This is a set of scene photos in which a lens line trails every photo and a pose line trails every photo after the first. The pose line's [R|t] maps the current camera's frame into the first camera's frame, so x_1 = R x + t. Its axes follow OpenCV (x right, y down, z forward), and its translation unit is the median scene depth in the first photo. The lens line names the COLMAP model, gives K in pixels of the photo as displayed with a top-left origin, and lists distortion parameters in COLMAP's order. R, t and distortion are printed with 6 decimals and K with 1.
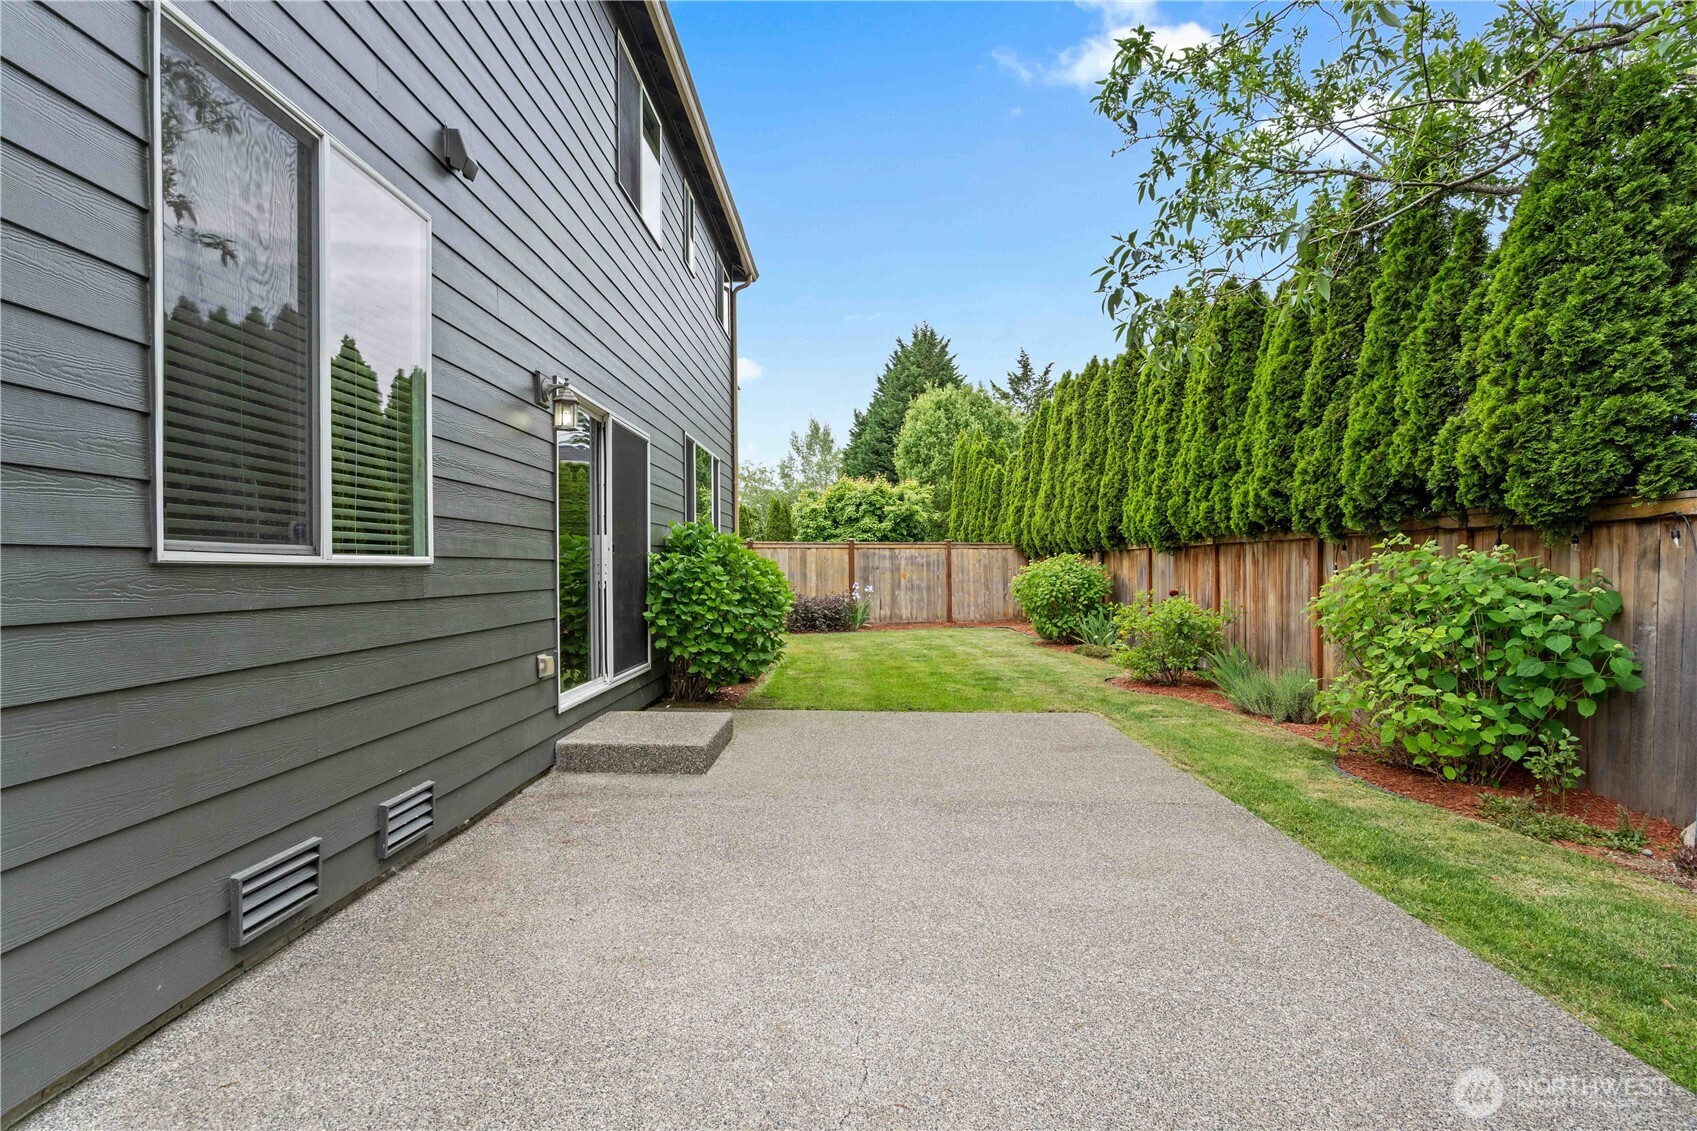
lens RADIAL K [[875.3, 0, 838.8], [0, 875.3, 555.7], [0, 0, 1]] dist [0.002904, 0.001180]
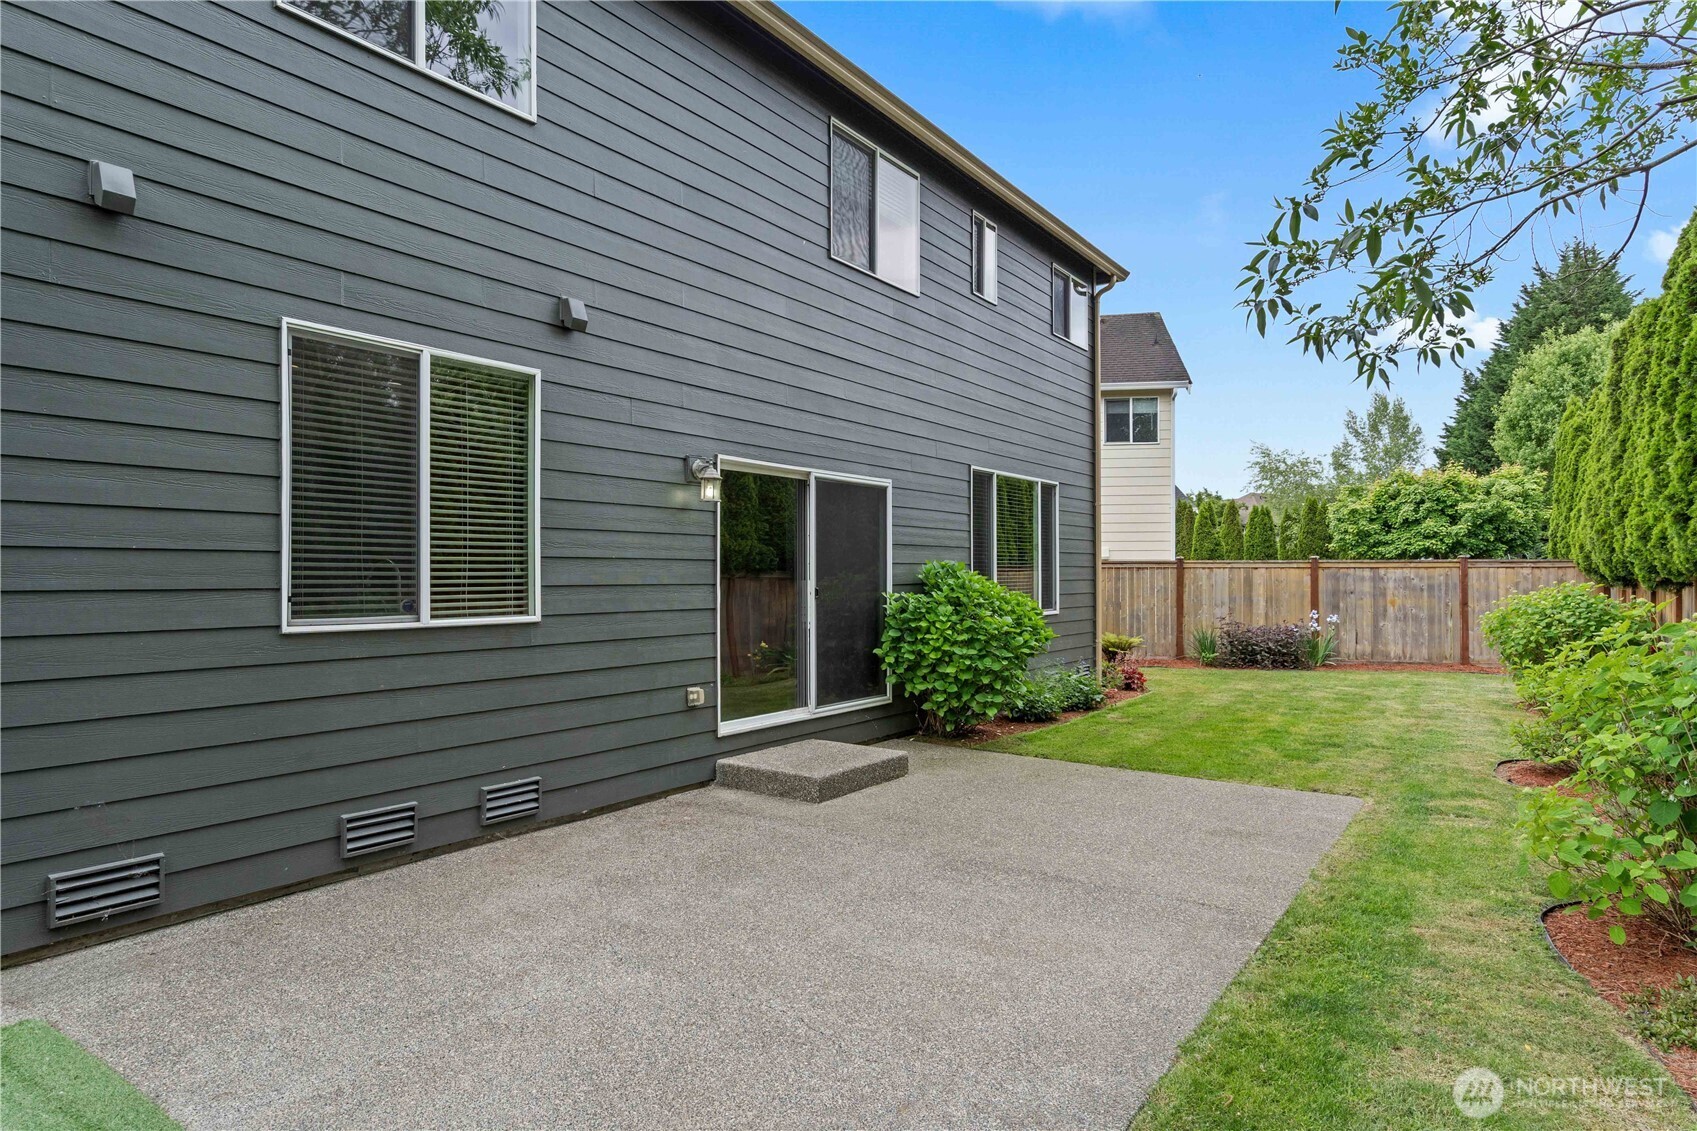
lens RADIAL K [[980.8, 0, 845.9], [0, 980.8, 570.7], [0, 0, 1]] dist [0.004407, 0.000540]
pose [[0.840337, 0.003481, -0.542053, 0.393851], [0.001967, 0.999953, 0.009470, -0.042132], [0.542061, -0.009024, 0.840291, -0.020669]]
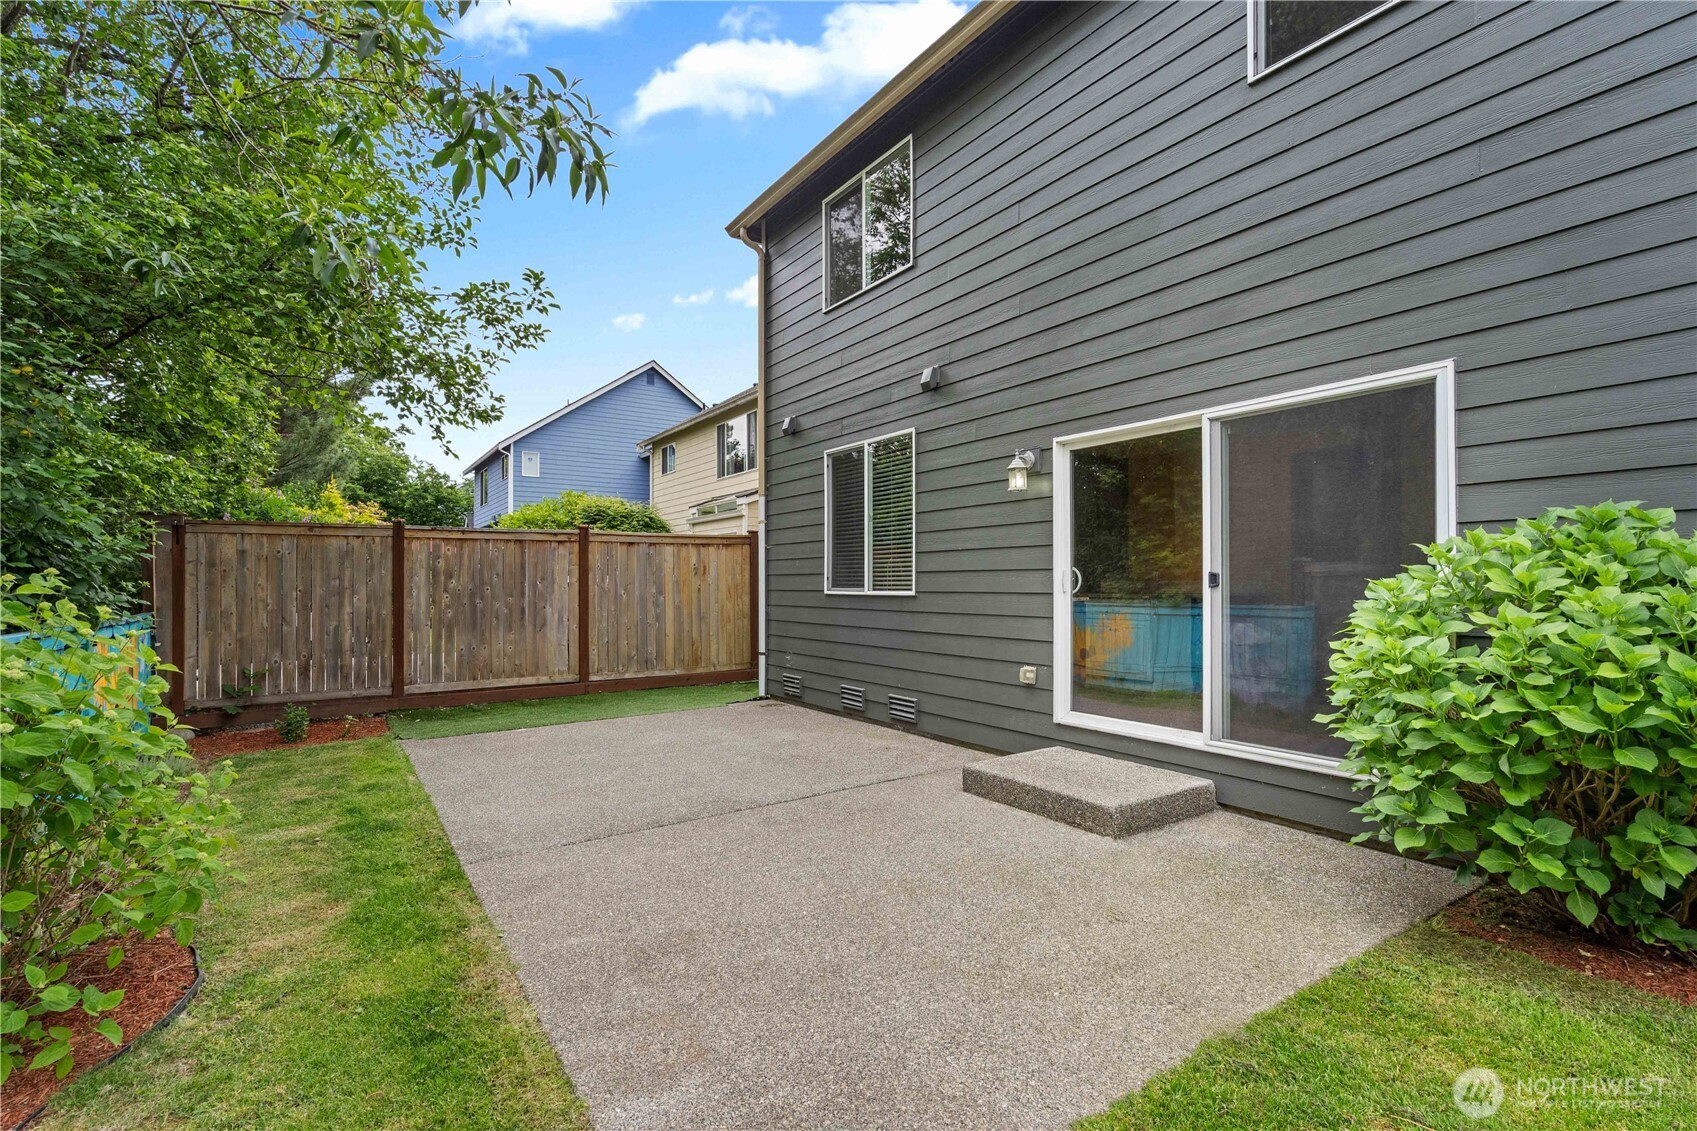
lens RADIAL K [[804.6, 0, 838.8], [0, 804.6, 582.4], [0, 0, 1]] dist [-0.012650, 0.000116]
pose [[-0.820083, 0.009315, -0.572169, 0.390100], [0.016823, 0.999828, -0.007835, -0.004397], [0.571998, -0.016051, -0.820098, 1.237825]]
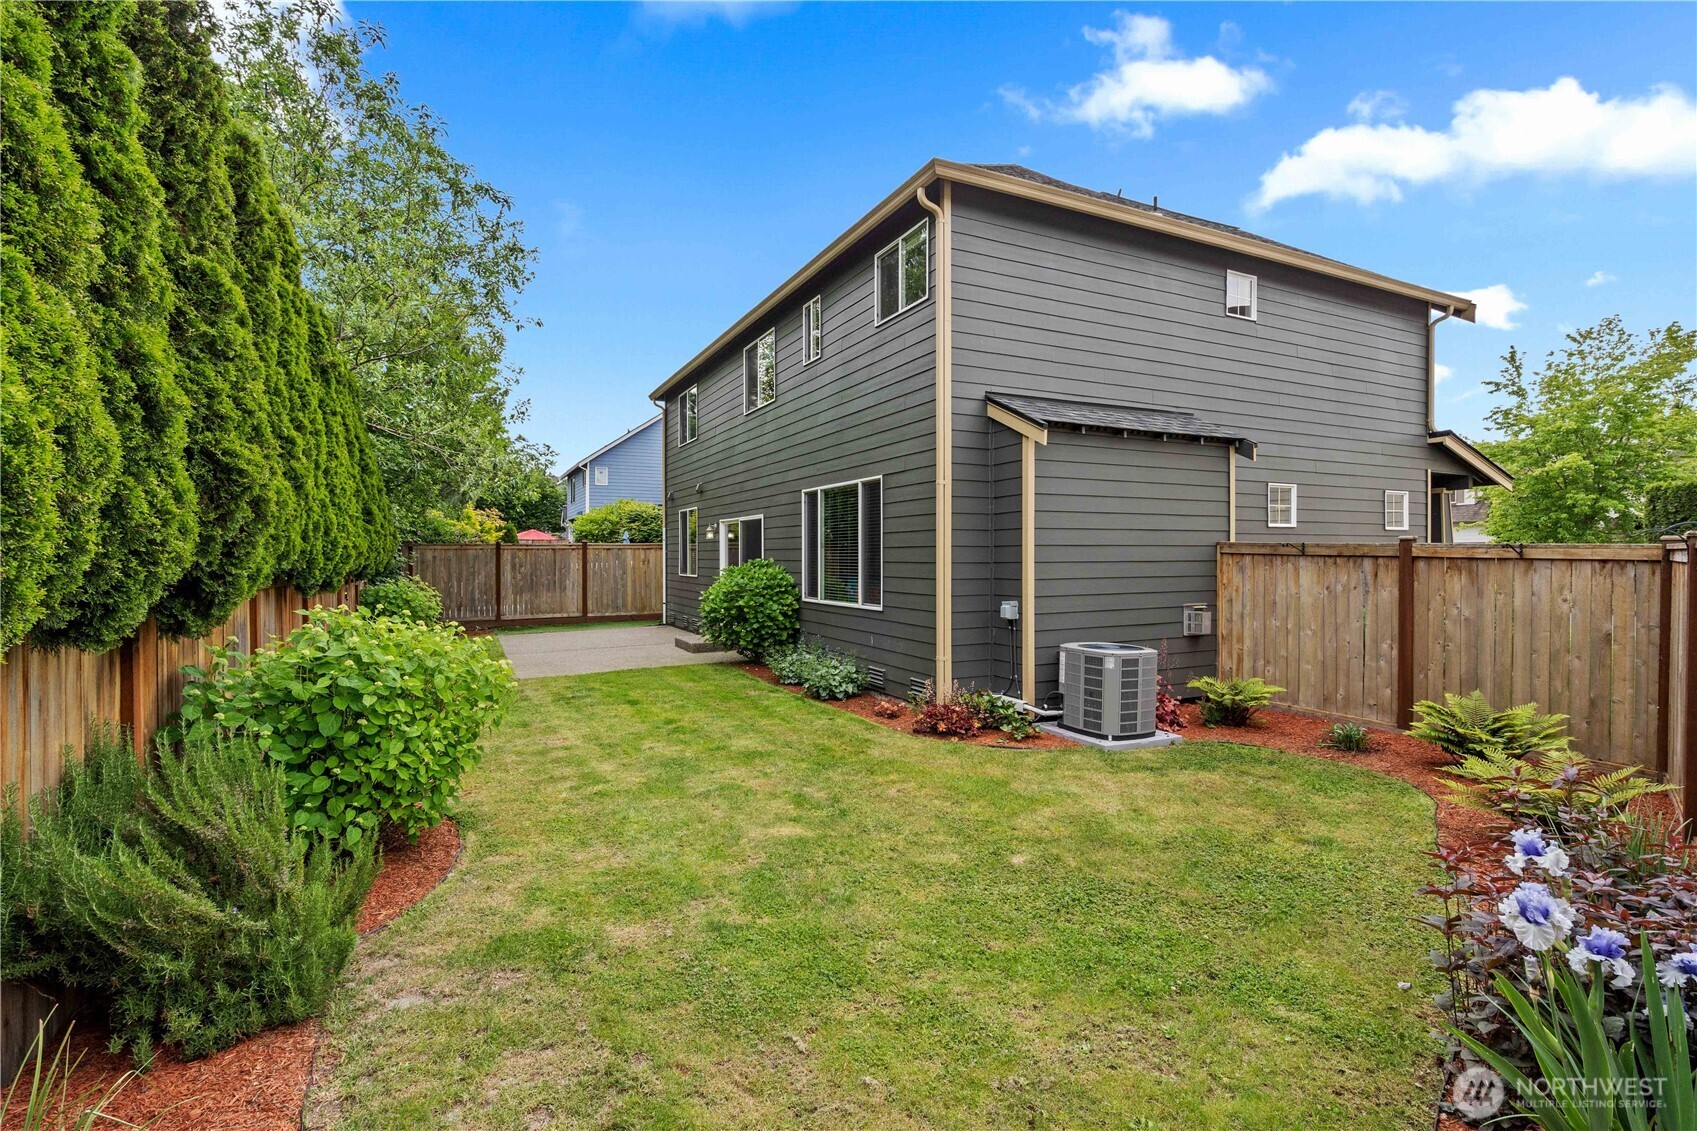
lens RADIAL K [[760.8, 0, 818.2], [0, 760.8, 552.7], [0, 0, 1]] dist [-0.002605, 0.000898]
pose [[-0.888216, 0.008815, -0.459342, 0.462024], [0.016076, 0.999800, -0.011897, -0.033725], [0.459145, -0.017952, -0.888180, 2.640257]]
